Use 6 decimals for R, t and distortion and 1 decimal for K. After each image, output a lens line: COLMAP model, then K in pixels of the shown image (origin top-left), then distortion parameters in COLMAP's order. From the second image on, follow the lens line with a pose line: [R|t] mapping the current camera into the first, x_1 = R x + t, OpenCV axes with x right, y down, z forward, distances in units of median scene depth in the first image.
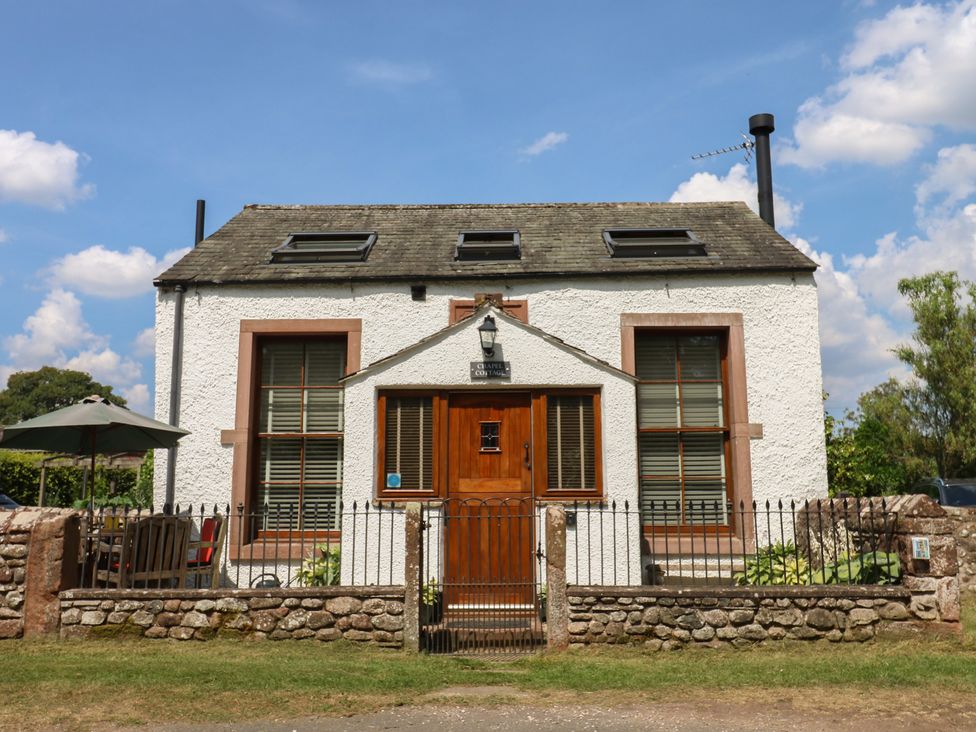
lens RADIAL K [[913.2, 0, 487.7], [0, 913.2, 364.5], [0, 0, 1]] dist [0.009322, 0.000000]
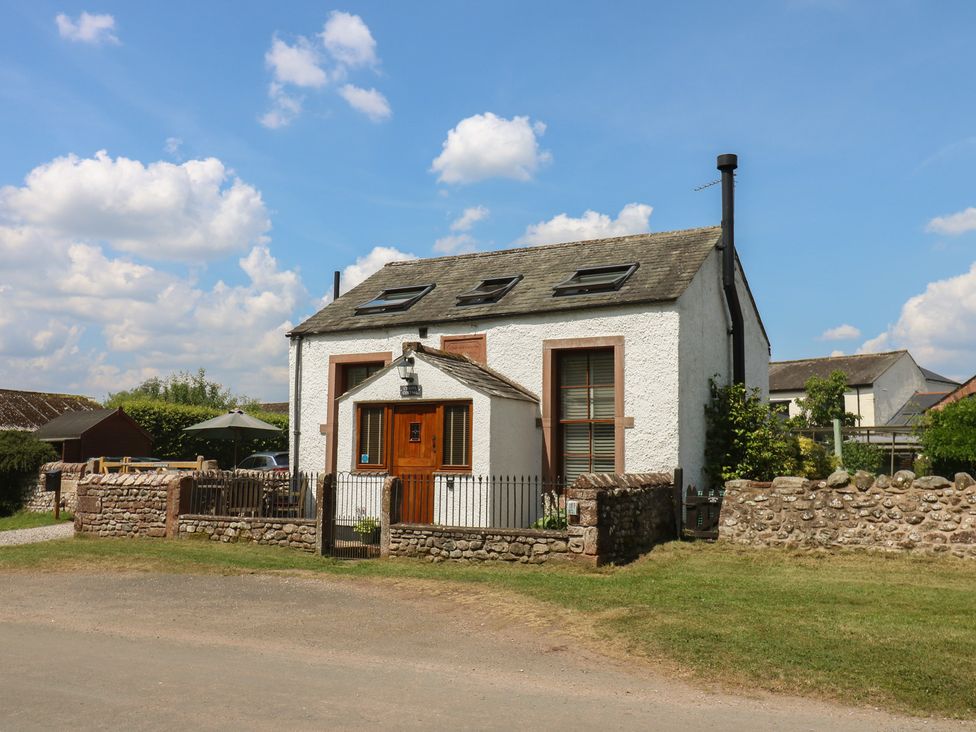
lens RADIAL K [[913.2, 0, 488.9], [0, 913.2, 366.0], [0, 0, 1]] dist [0.009322, 0.000000]
pose [[0.886731, -0.037850, -0.460733, 0.878820], [0.061608, 0.997428, 0.036630, -0.088708], [0.458161, -0.060866, 0.886783, -0.361439]]
